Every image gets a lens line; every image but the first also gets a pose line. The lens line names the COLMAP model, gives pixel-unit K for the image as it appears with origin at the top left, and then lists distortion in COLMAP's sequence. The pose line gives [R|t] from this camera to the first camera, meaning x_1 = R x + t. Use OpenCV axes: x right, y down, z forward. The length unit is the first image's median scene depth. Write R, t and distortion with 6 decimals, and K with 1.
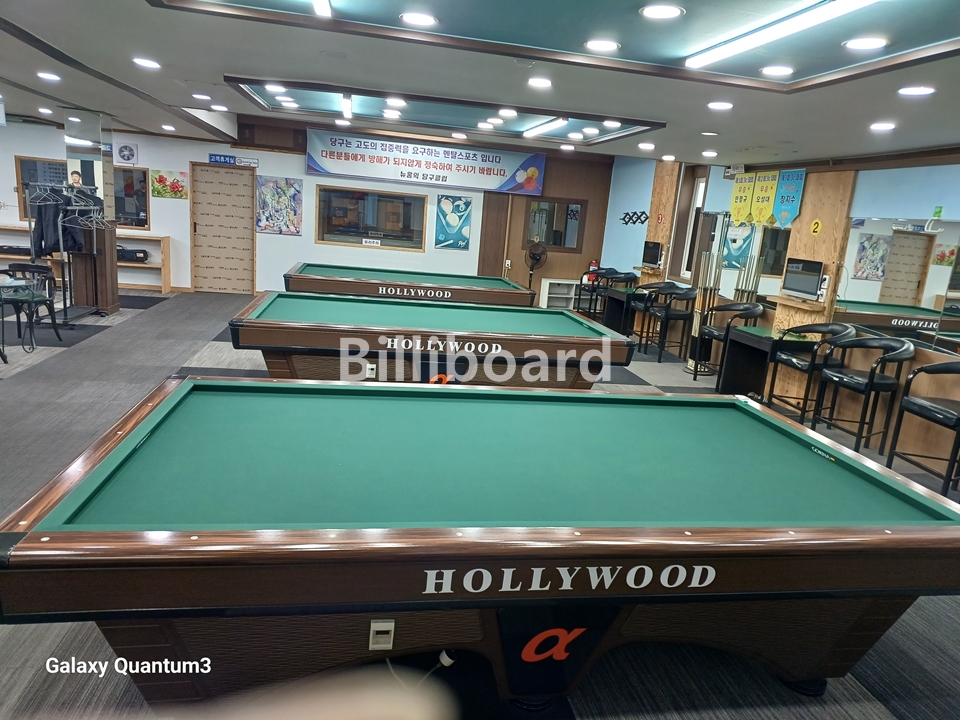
lens RADIAL K [[667.5, 0, 479.0], [0, 667.5, 362.9], [0, 0, 1]] dist [0.051746, -0.066468]
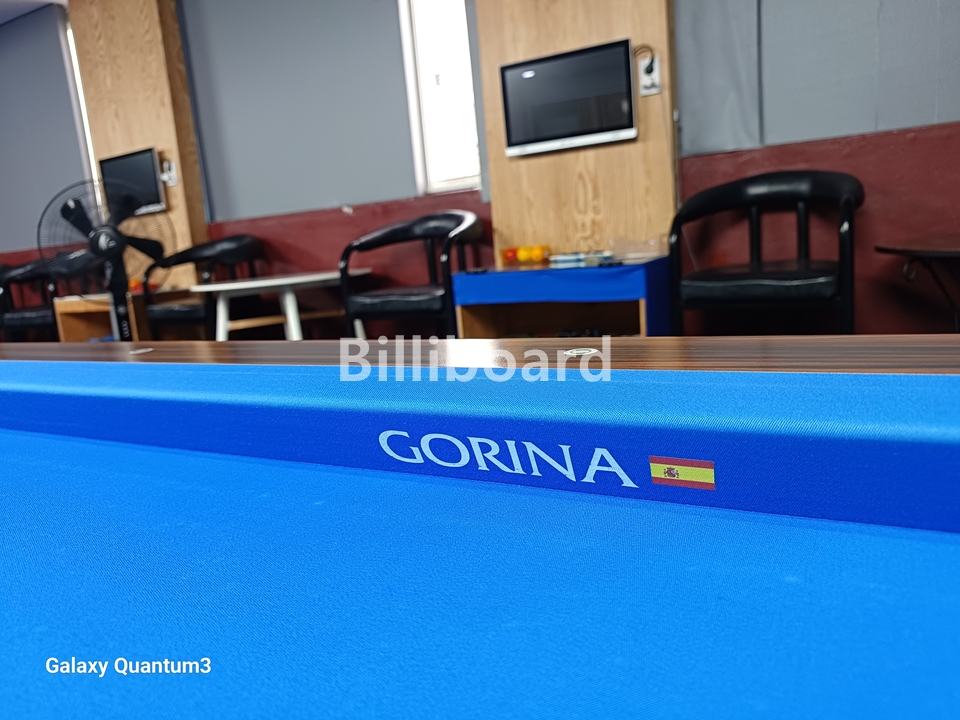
lens RADIAL K [[667.5, 0, 481.5], [0, 667.5, 360.2], [0, 0, 1]] dist [0.051746, -0.066468]
pose [[0.621253, -0.269947, 0.735645, 0.174521], [0.305399, 0.947967, 0.089949, 0.044296], [-0.721648, 0.168784, 0.671369, 0.369218]]
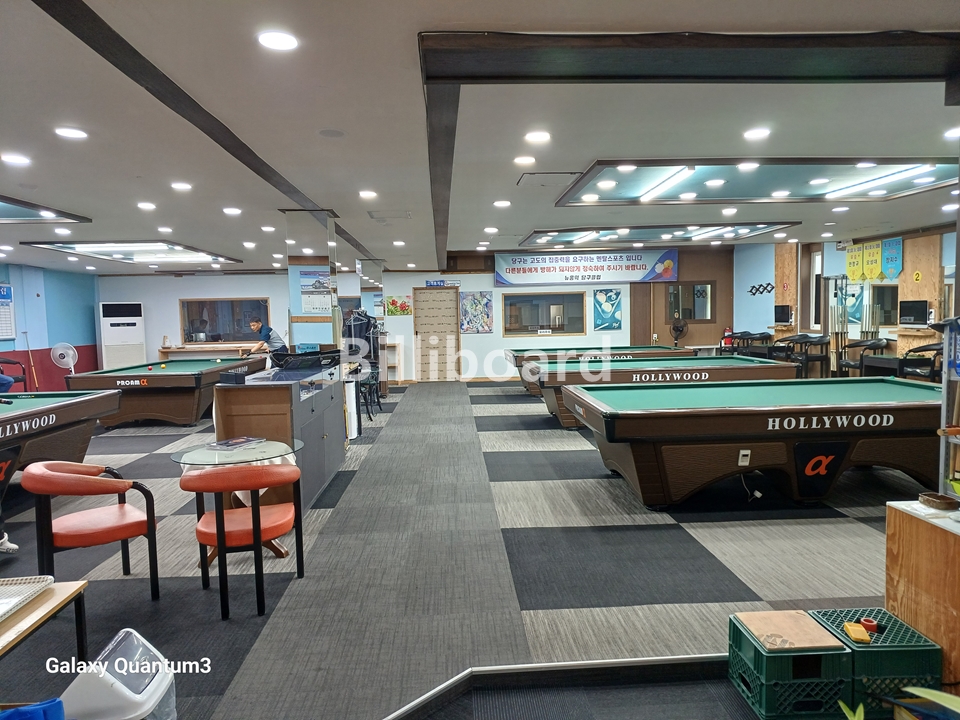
lens RADIAL K [[667.5, 0, 472.1], [0, 667.5, 360.8], [0, 0, 1]] dist [0.051746, -0.066468]
pose [[0.985322, -0.100915, -0.137681, -0.187801], [0.078640, 0.984208, -0.158591, 0.096080], [0.151510, 0.145436, 0.977698, -0.384719]]
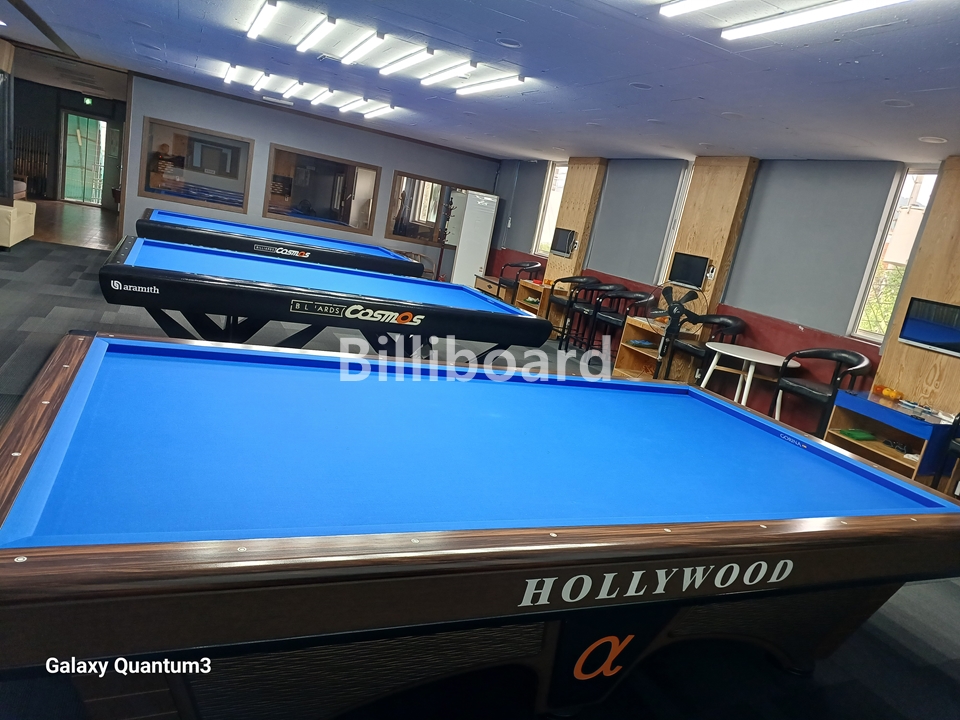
lens RADIAL K [[667.5, 0, 475.6], [0, 667.5, 361.3], [0, 0, 1]] dist [0.051746, -0.066468]
pose [[0.967402, 0.041994, 0.249740, -0.084956], [-0.049242, 0.998526, 0.022842, 0.005621], [-0.248412, -0.034395, 0.968044, 0.052232]]
